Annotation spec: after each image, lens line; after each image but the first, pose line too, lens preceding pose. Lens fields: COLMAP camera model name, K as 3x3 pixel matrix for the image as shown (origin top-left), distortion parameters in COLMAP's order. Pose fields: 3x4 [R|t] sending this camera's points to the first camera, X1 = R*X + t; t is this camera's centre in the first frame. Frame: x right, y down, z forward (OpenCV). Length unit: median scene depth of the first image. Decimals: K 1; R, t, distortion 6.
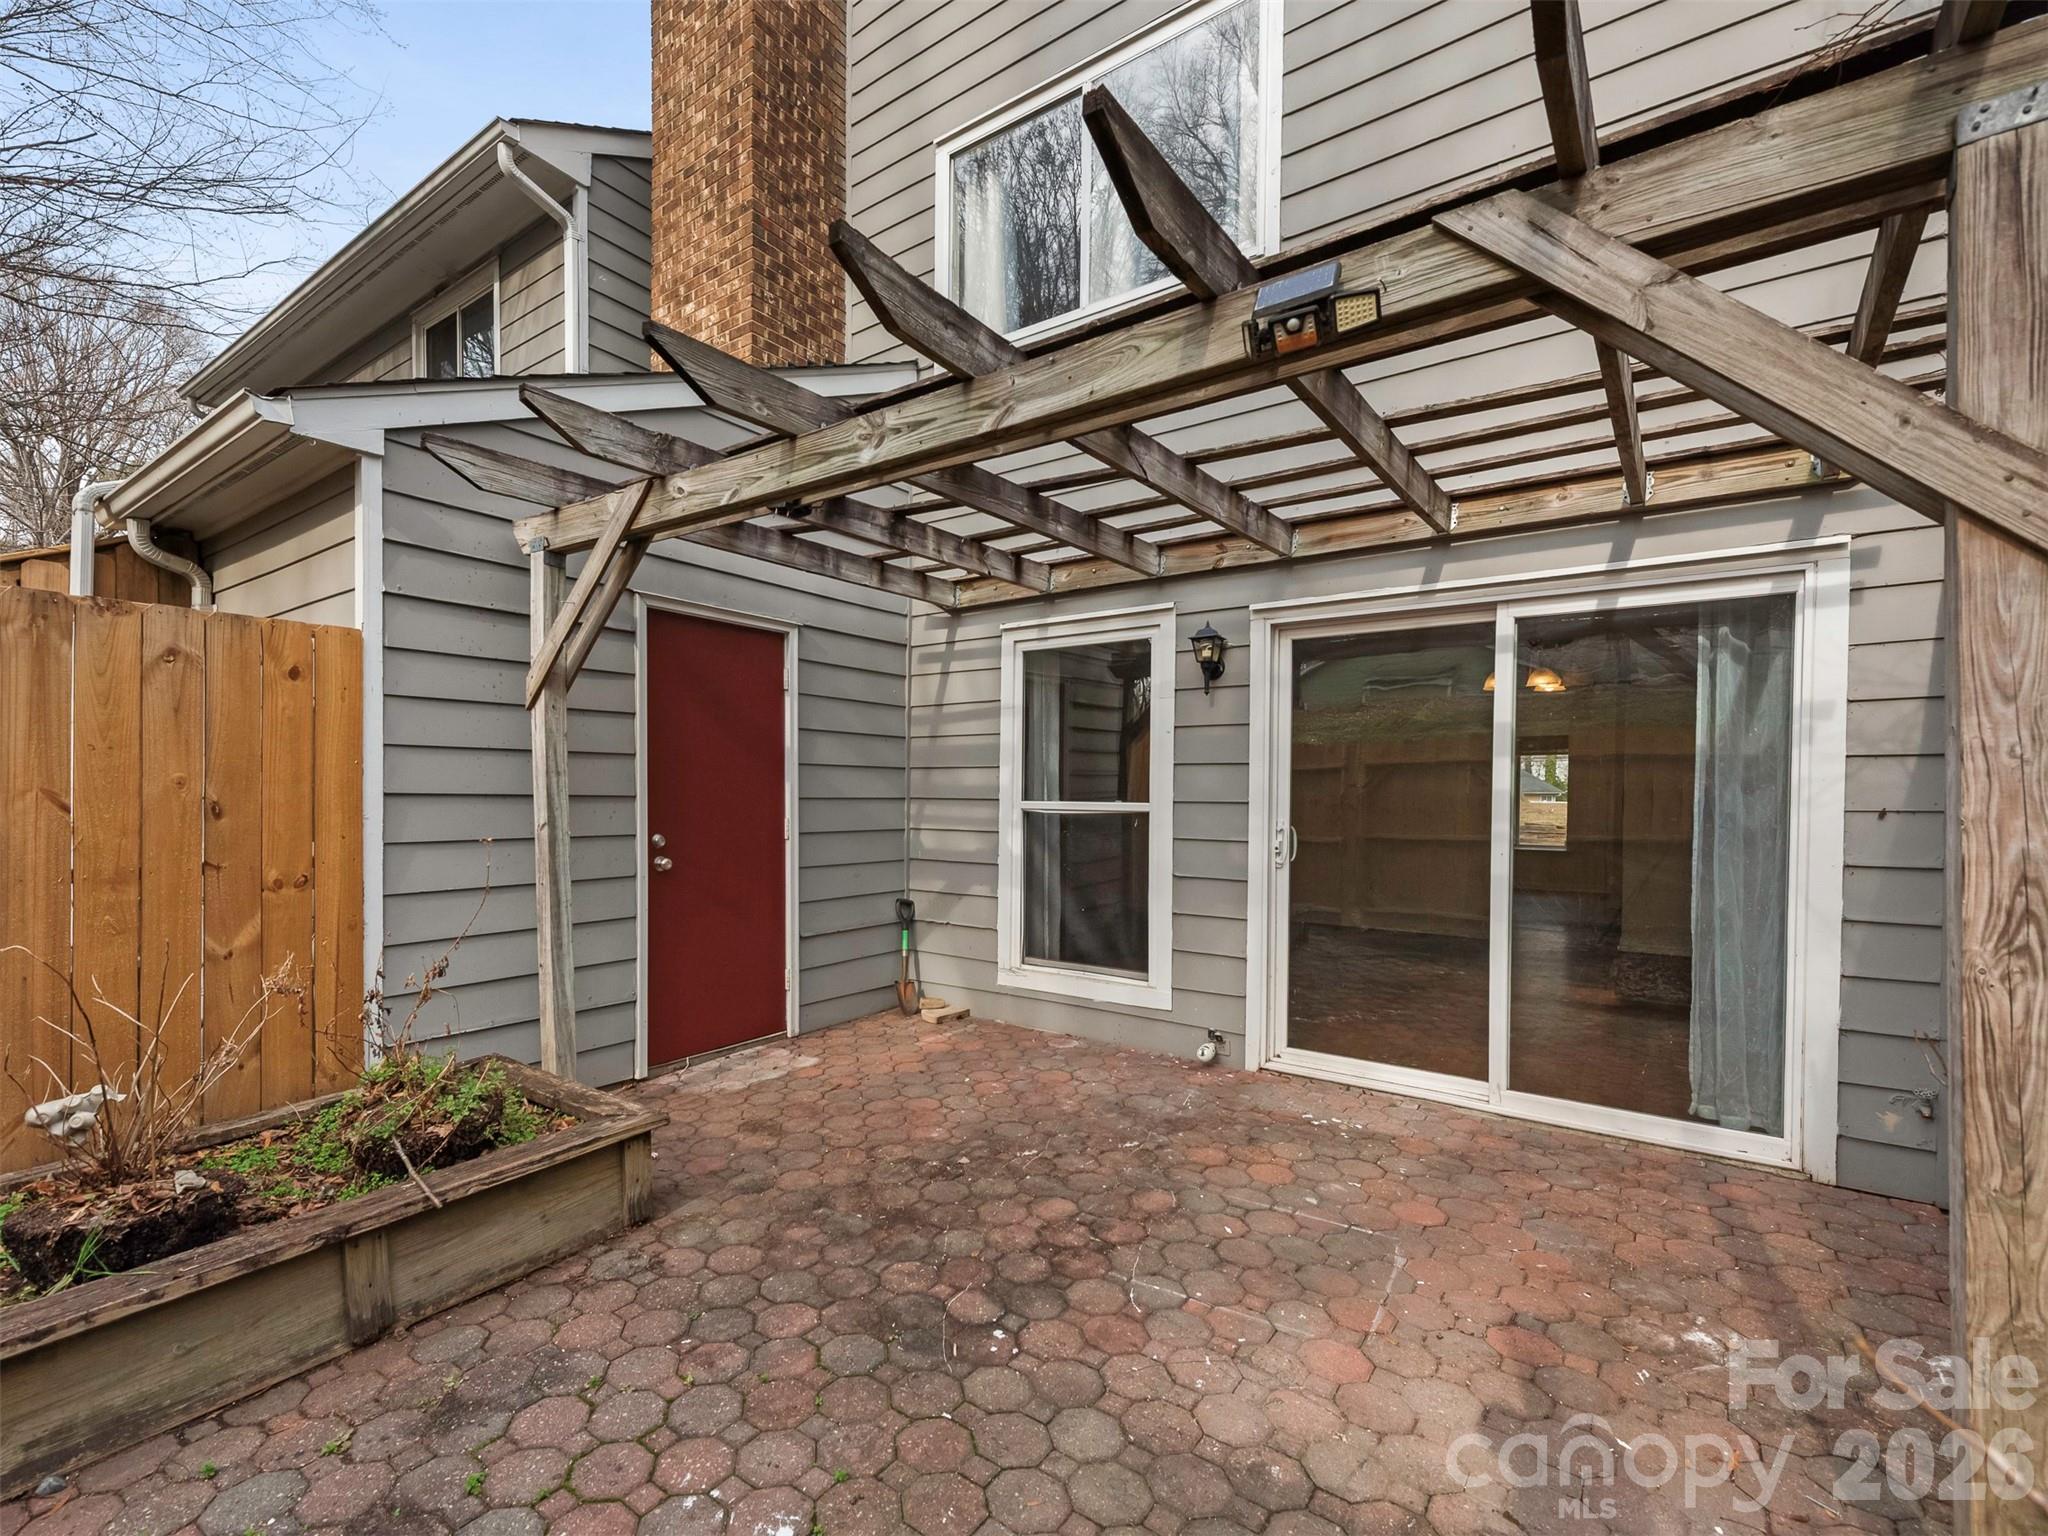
lens RADIAL K [[900.8, 0, 1063.7], [0, 900.8, 770.4], [0, 0, 1]] dist [0.009841, -0.000137]
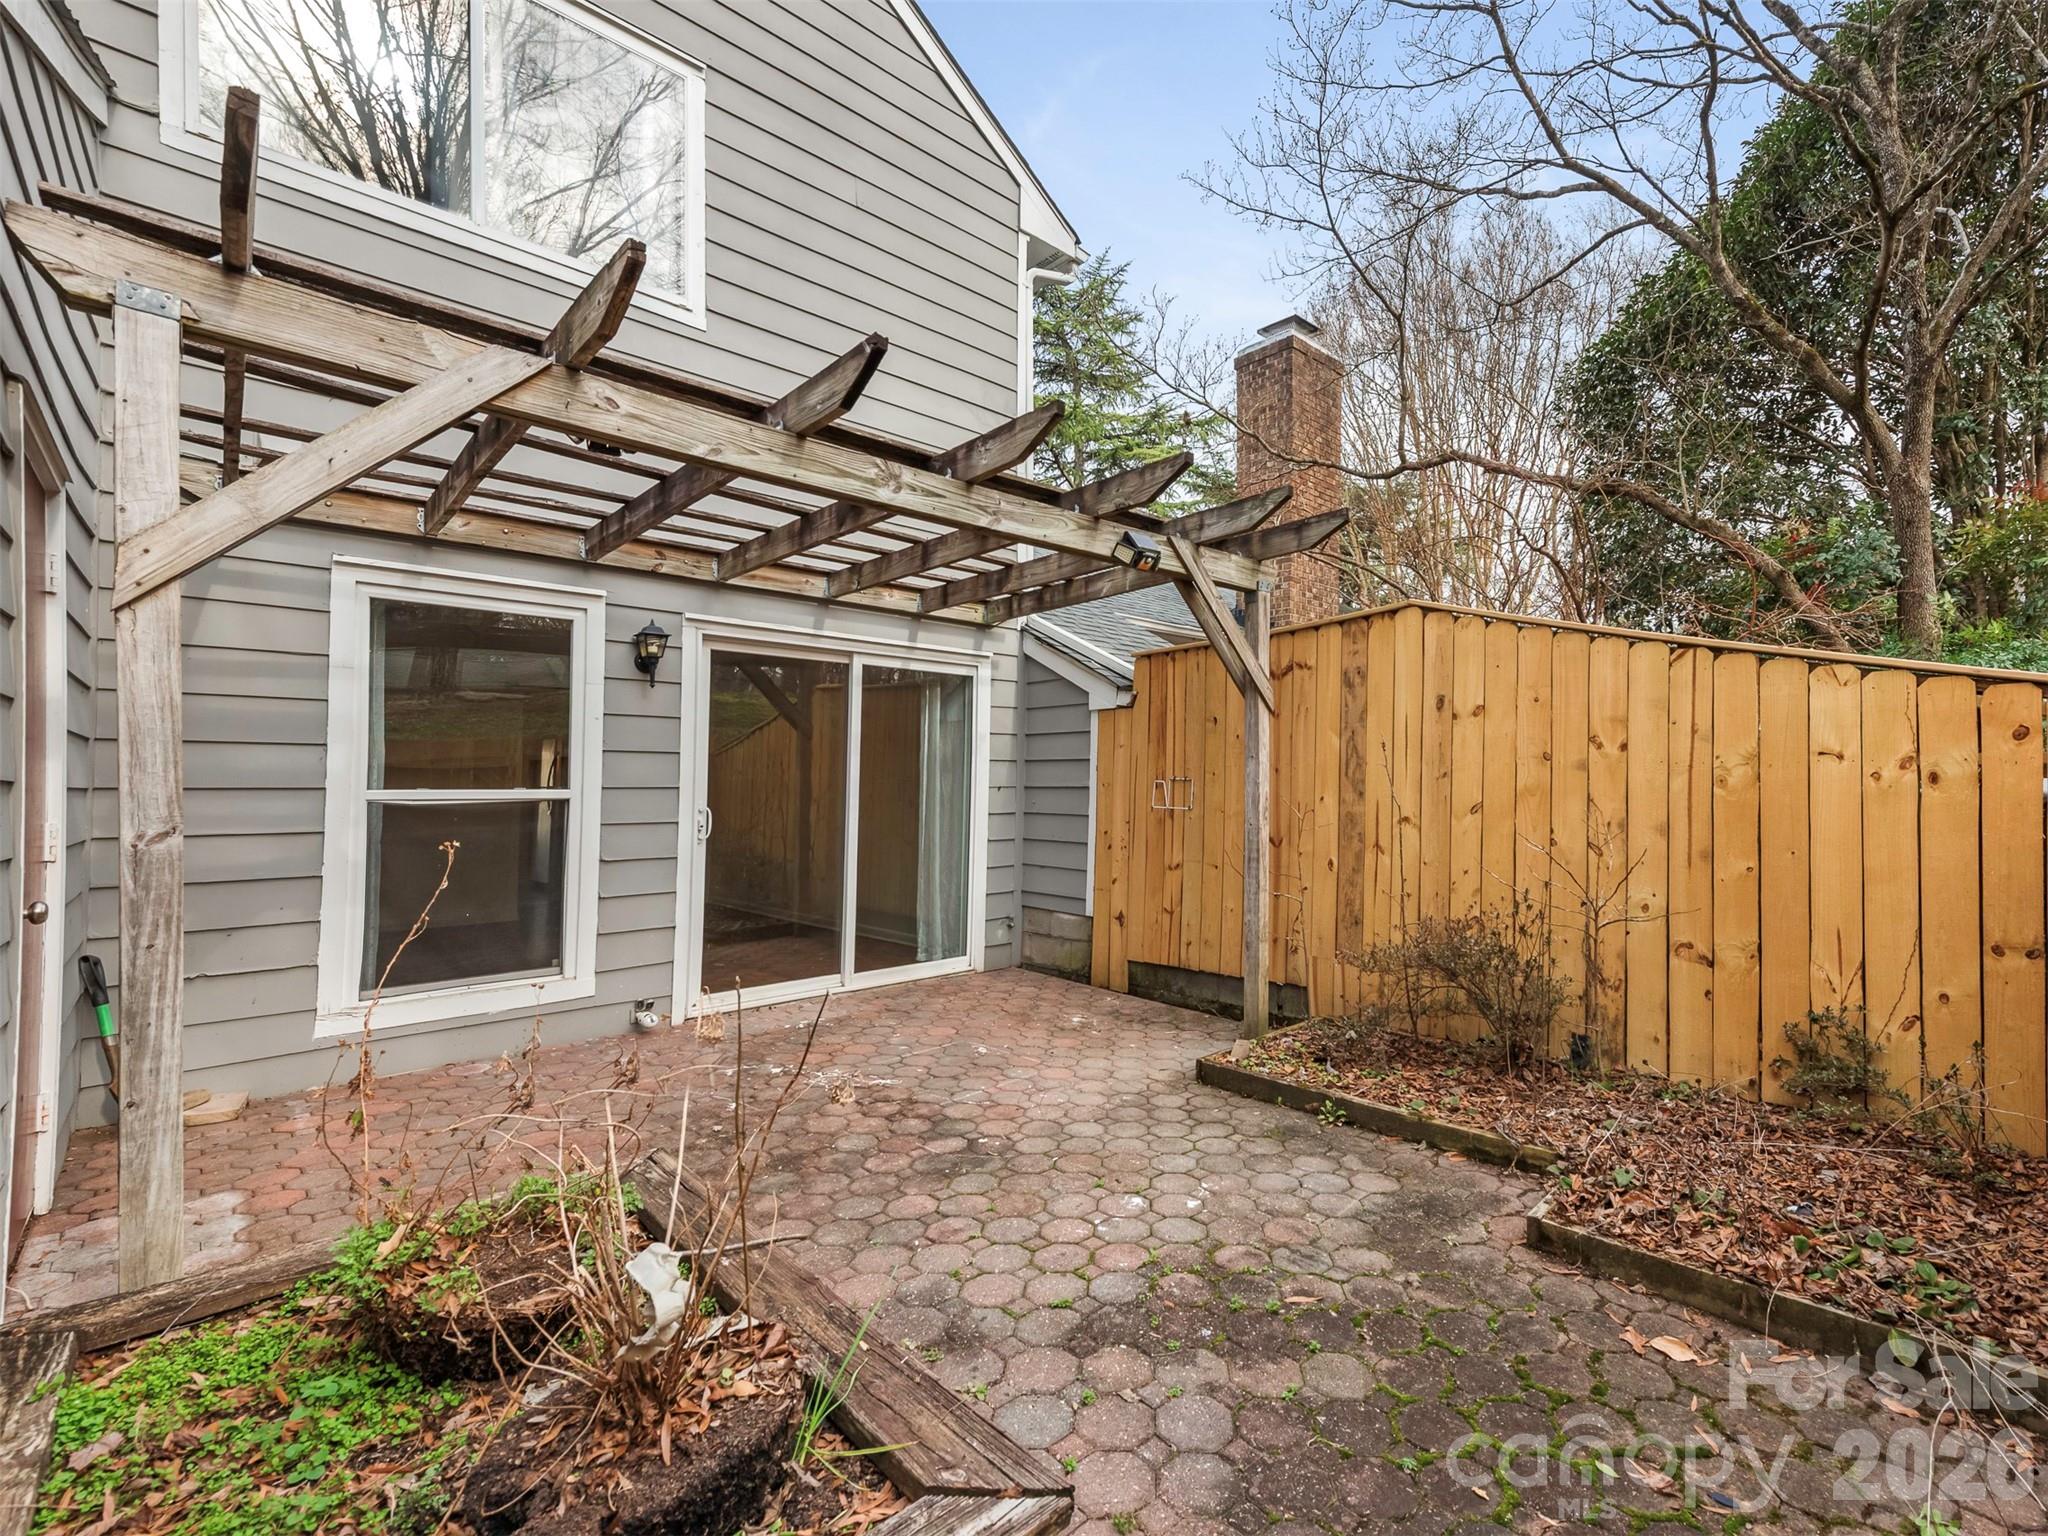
lens RADIAL K [[905.8, 0, 1016.8], [0, 905.8, 774.7], [0, 0, 1]] dist [0.032741, 0.000005]
pose [[0.254017, 0.006855, 0.967175, -0.959334], [-0.019391, 0.999810, -0.001993, 0.016687], [-0.967005, -0.018248, 0.254102, 0.368443]]
